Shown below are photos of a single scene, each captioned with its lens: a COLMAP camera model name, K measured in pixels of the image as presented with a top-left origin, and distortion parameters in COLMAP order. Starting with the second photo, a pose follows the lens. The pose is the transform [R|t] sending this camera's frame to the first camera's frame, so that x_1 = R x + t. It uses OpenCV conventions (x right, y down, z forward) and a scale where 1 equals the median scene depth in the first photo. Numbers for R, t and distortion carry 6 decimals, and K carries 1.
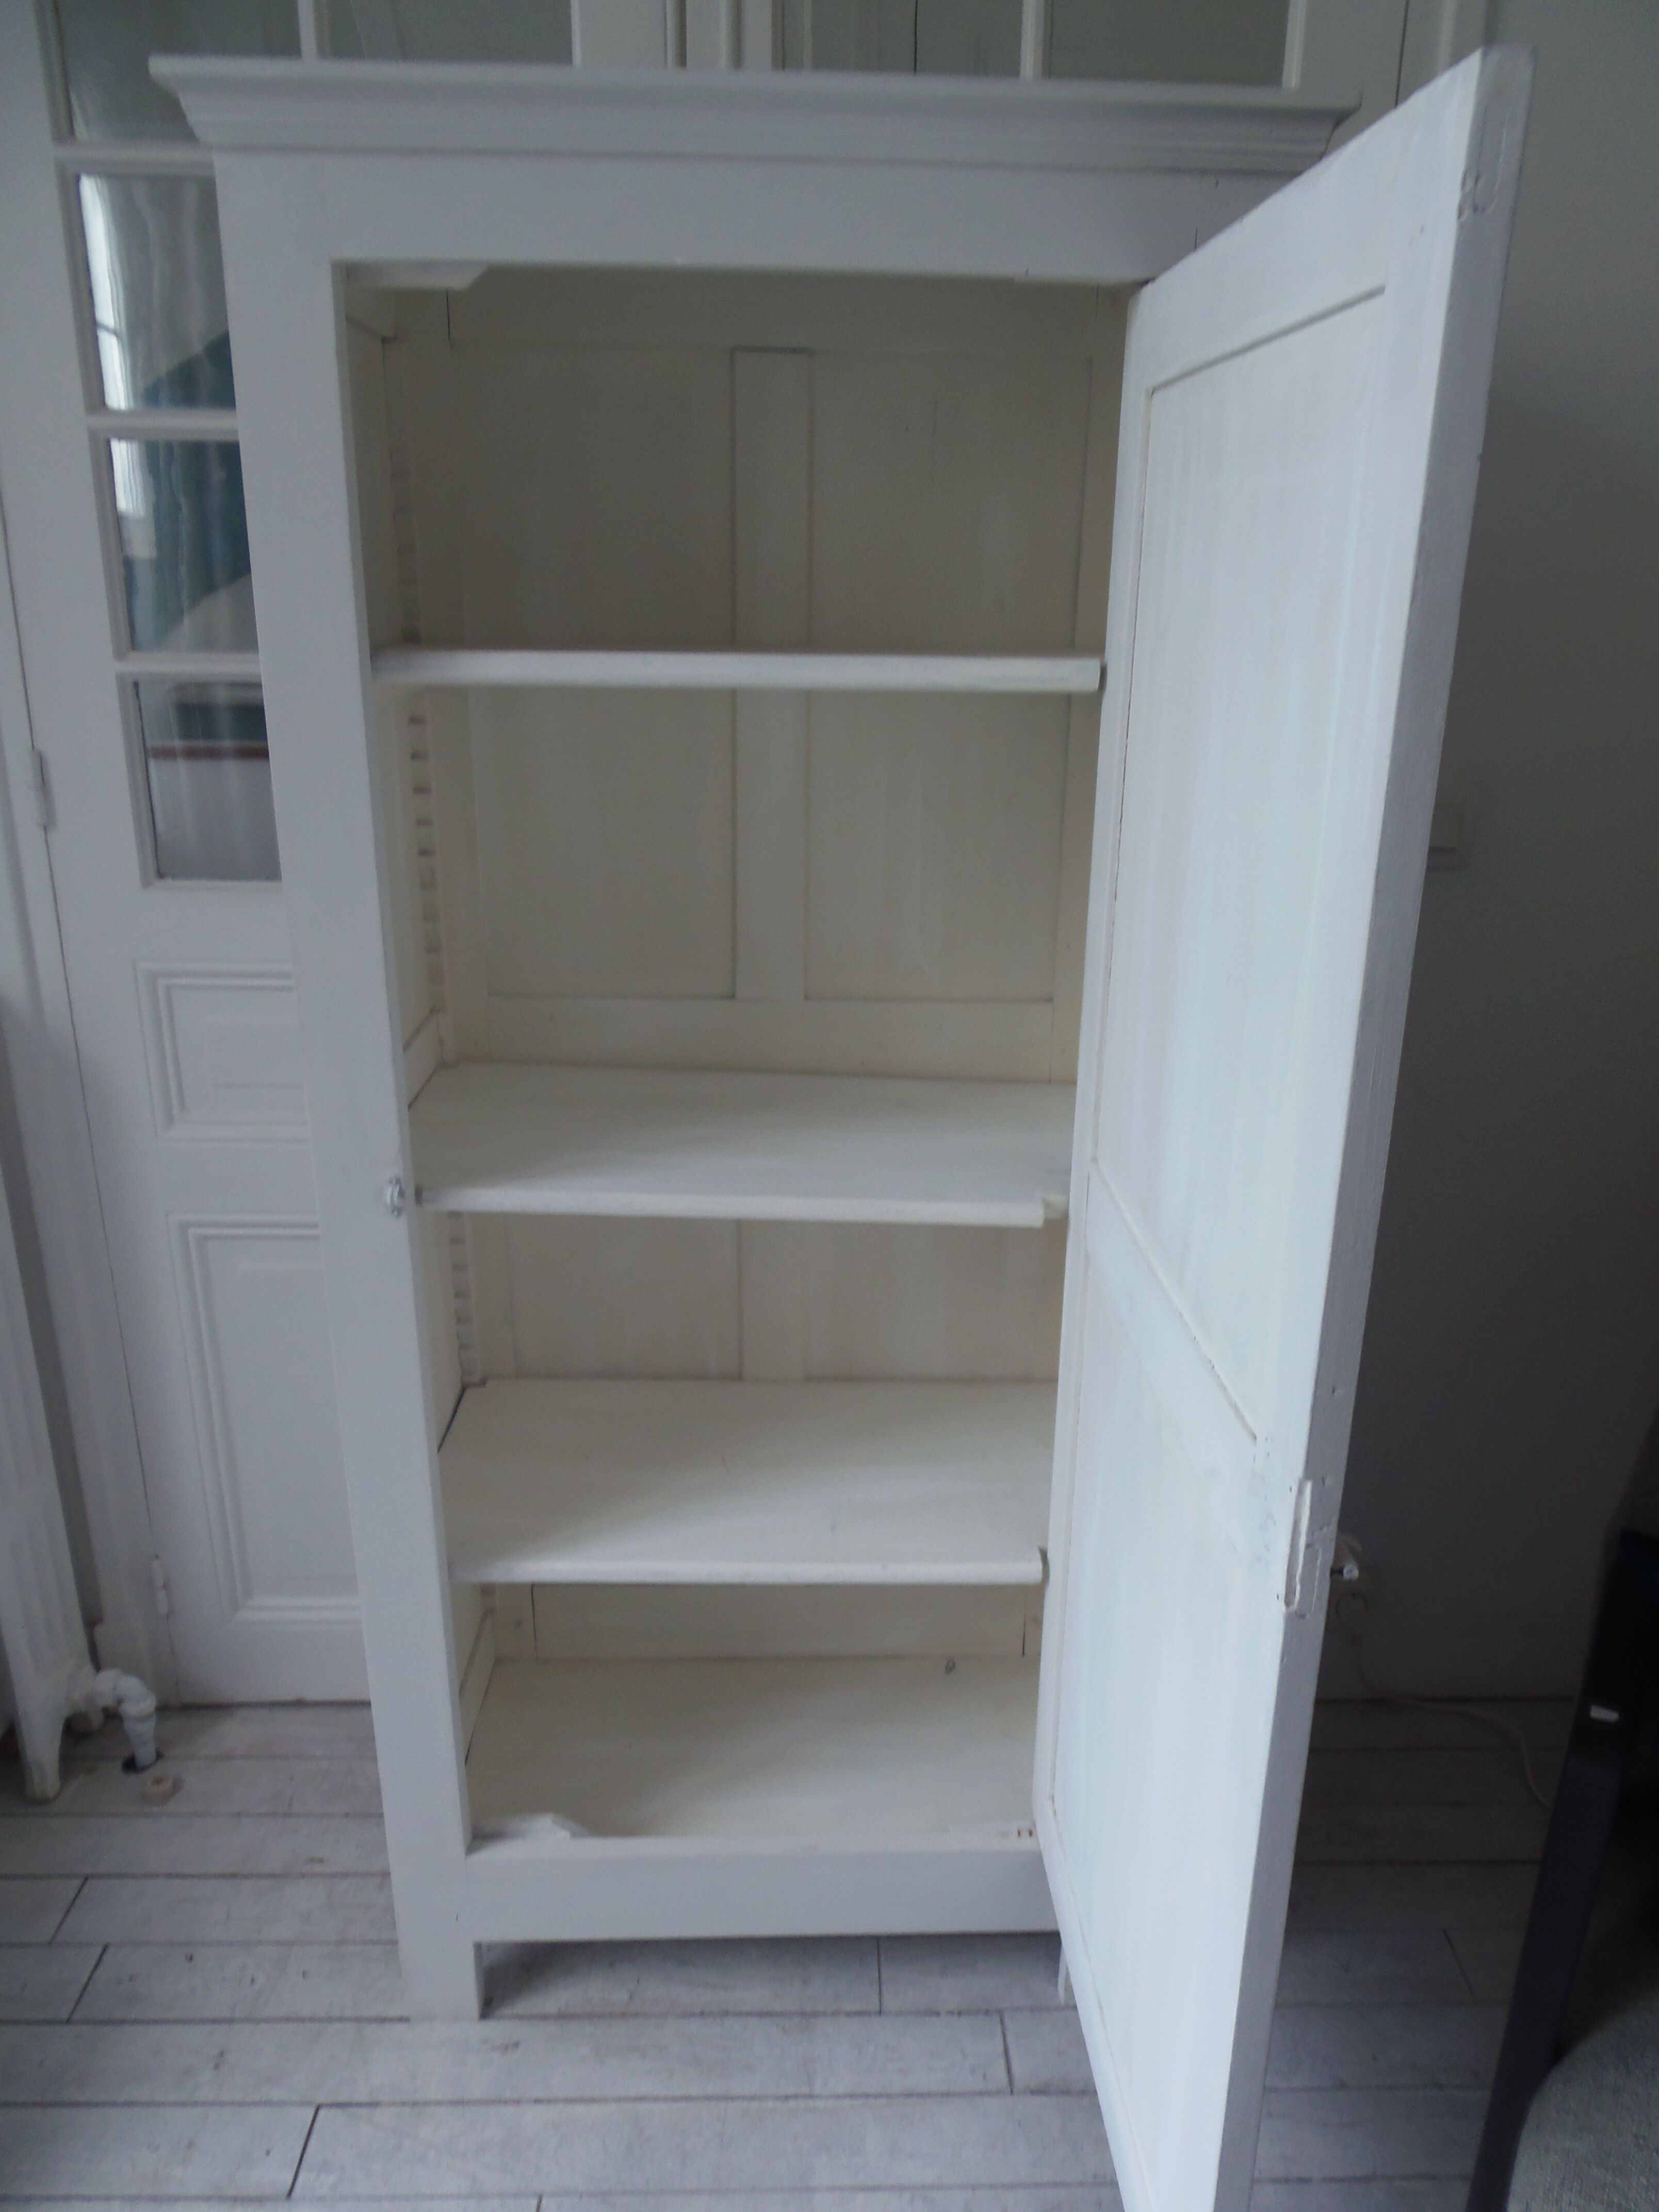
lens RADIAL K [[1569.8, 0, 829.5], [0, 1569.8, 1106.0], [0, 0, 1]] dist [-0.000359, -0.000678]
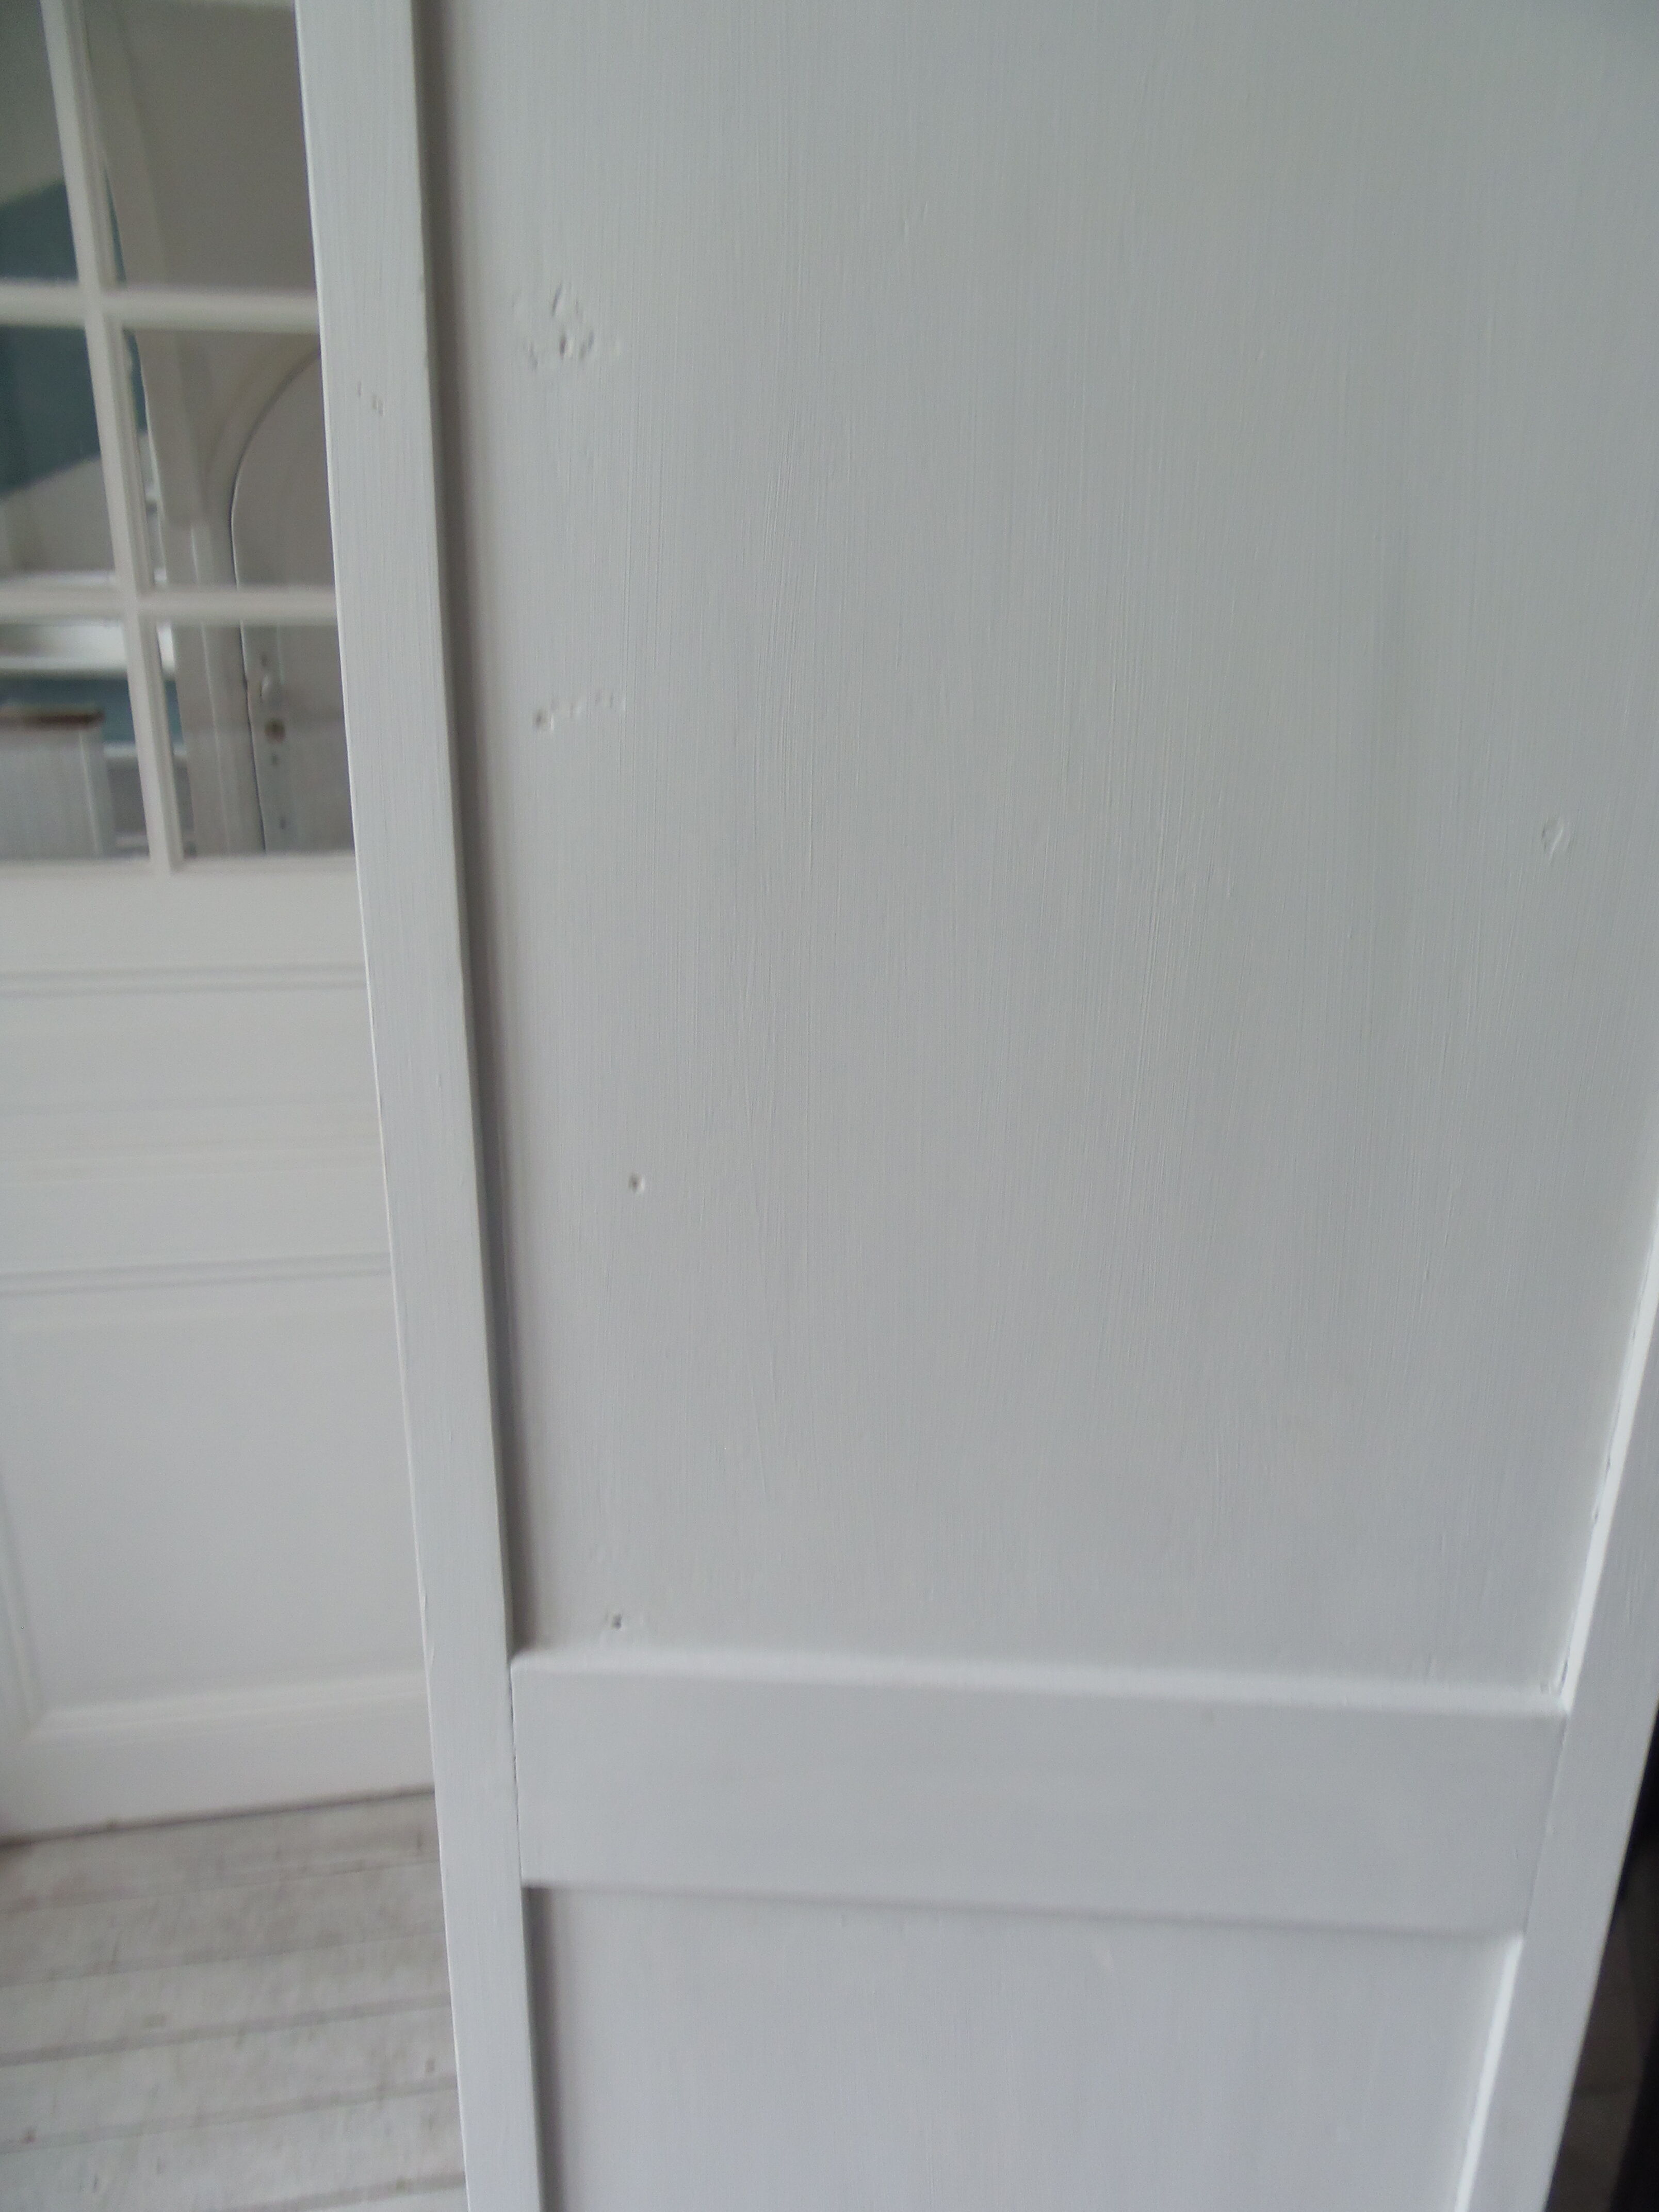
lens RADIAL K [[1568.3, 0, 829.5], [0, 1568.3, 1106.0], [0, 0, 1]] dist [-0.018122, -0.003946]
pose [[0.986051, -0.047510, 0.159516, -0.090204], [0.045572, 0.998836, 0.015784, -0.009668], [-0.160081, -0.008294, 0.987069, 0.137735]]
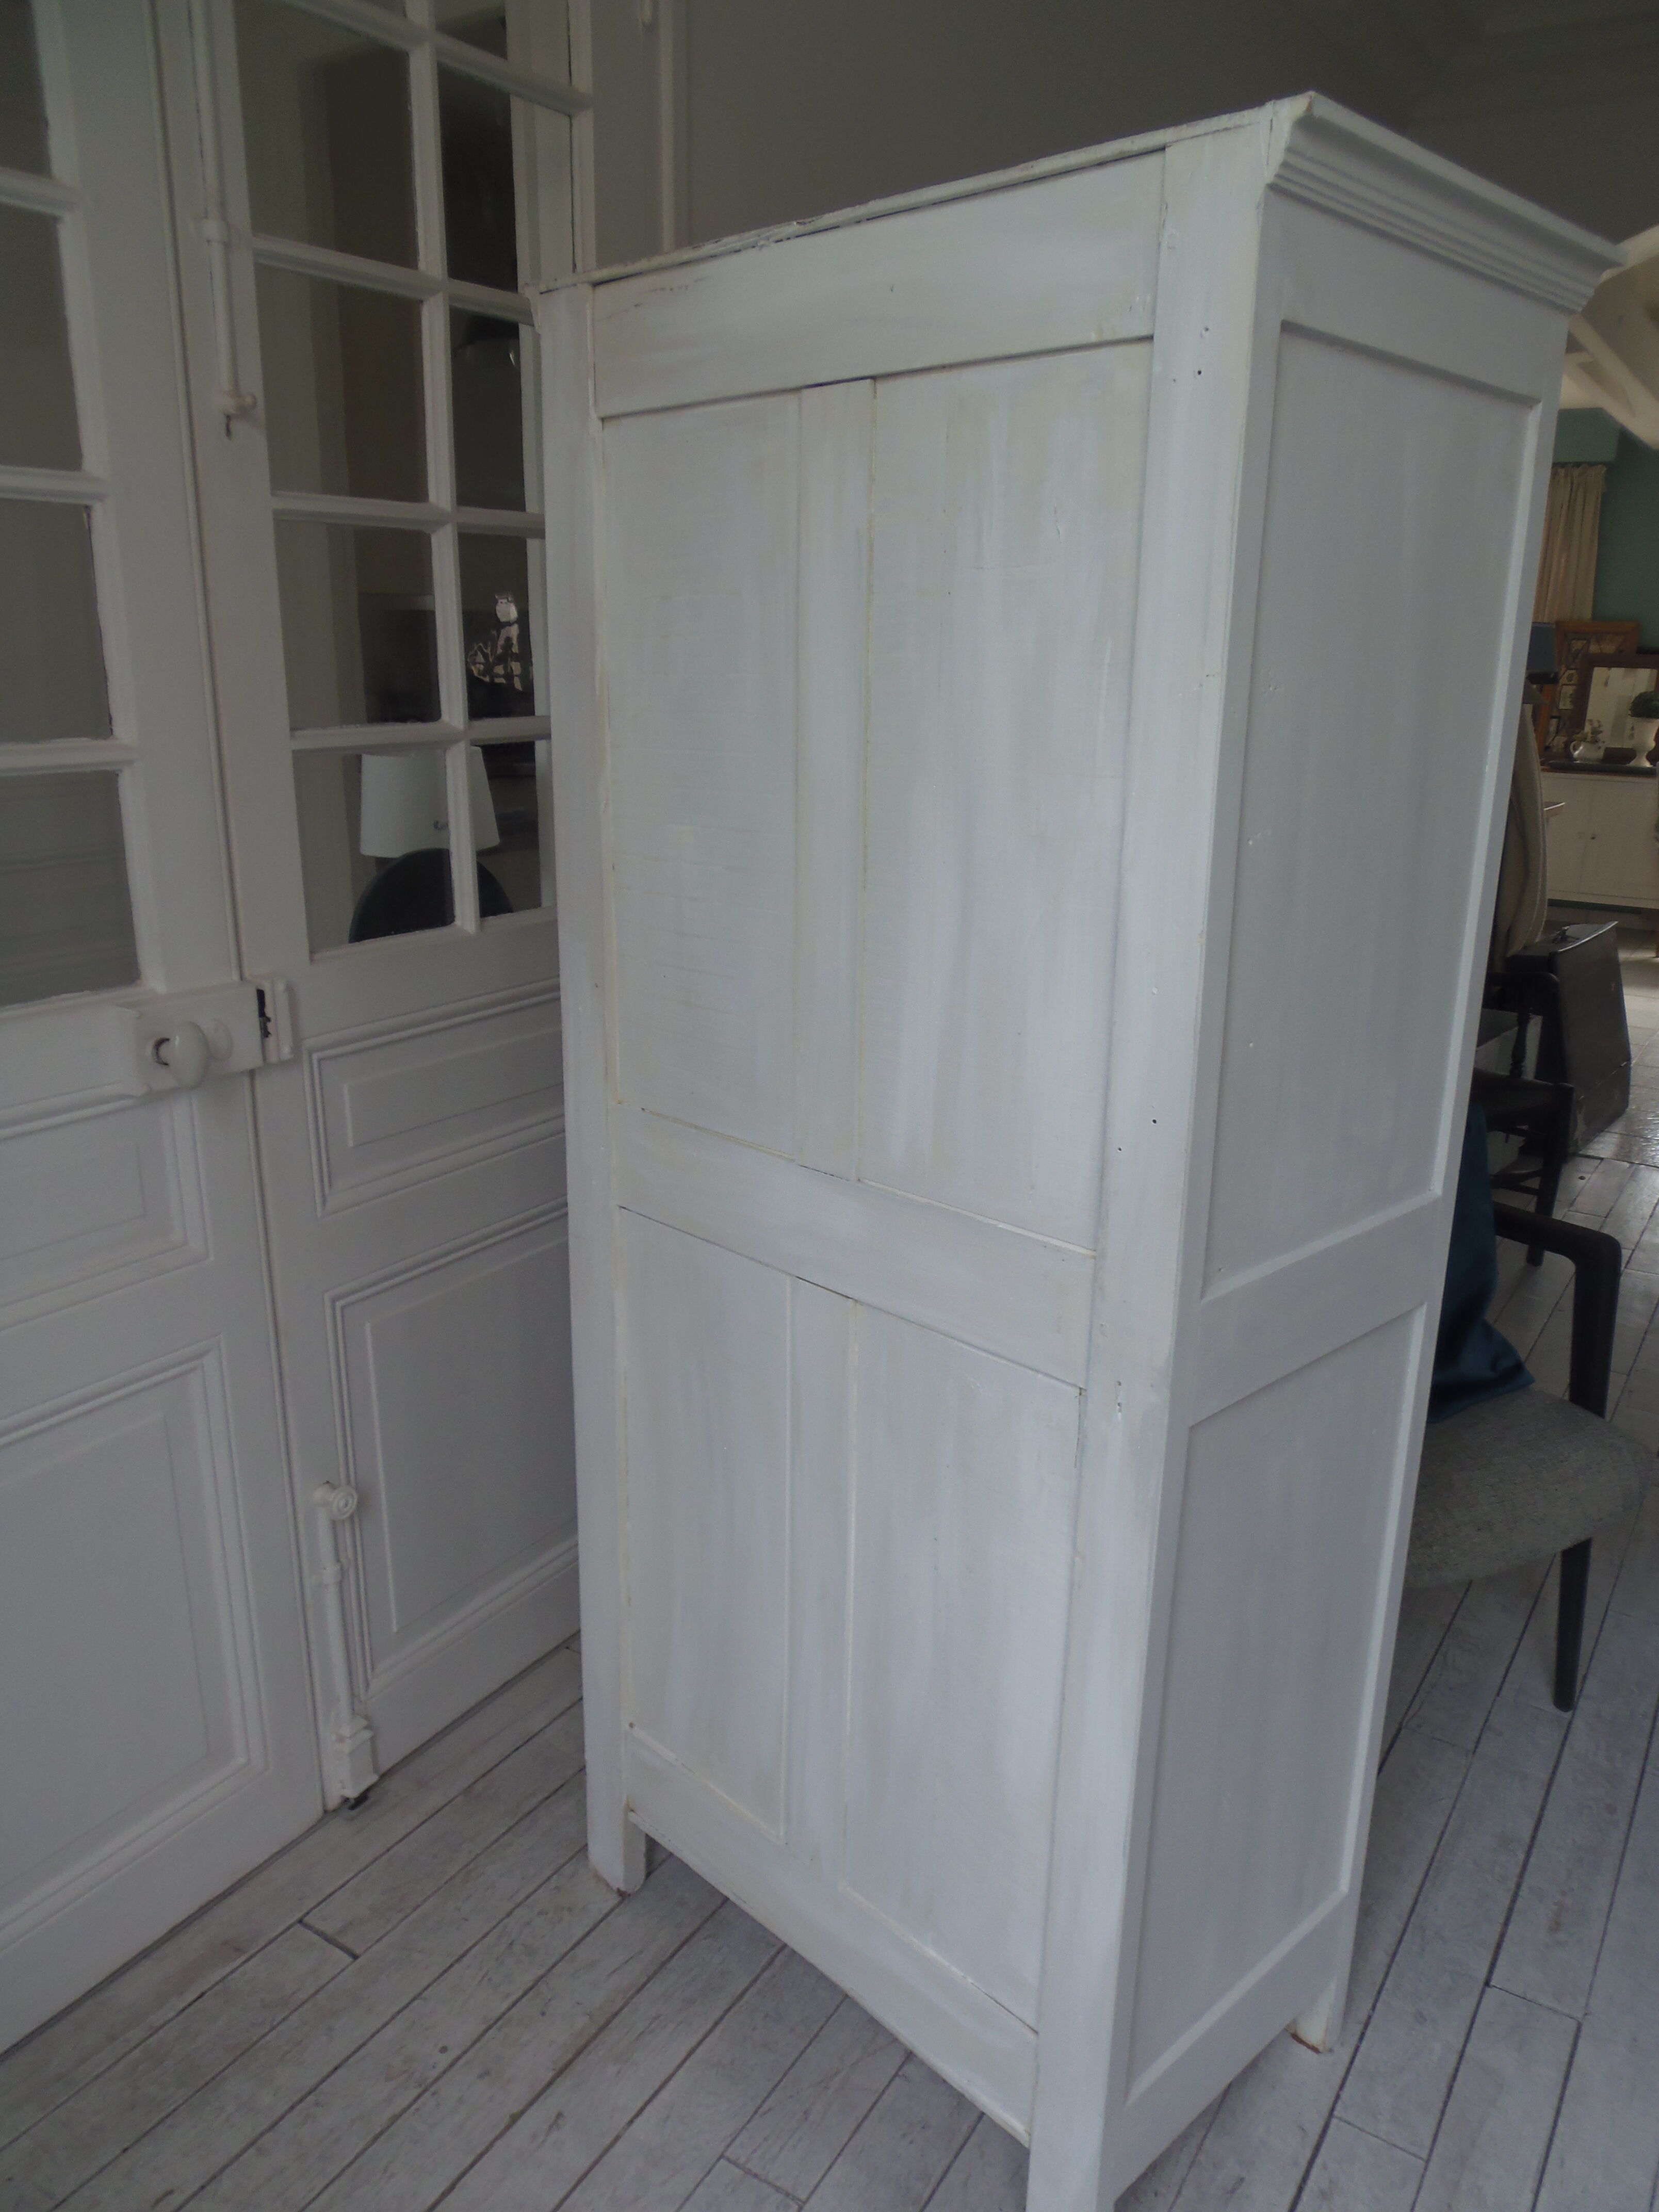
lens RADIAL K [[1569.8, 0, 789.6], [0, 1569.8, 1091.5], [0, 0, 1]] dist [-0.000025, 0.000505]
pose [[0.578572, -0.212059, 0.787582, -0.747723], [0.252302, 0.964782, 0.074424, -0.058818], [-0.775627, 0.155649, 0.611699, 0.181950]]
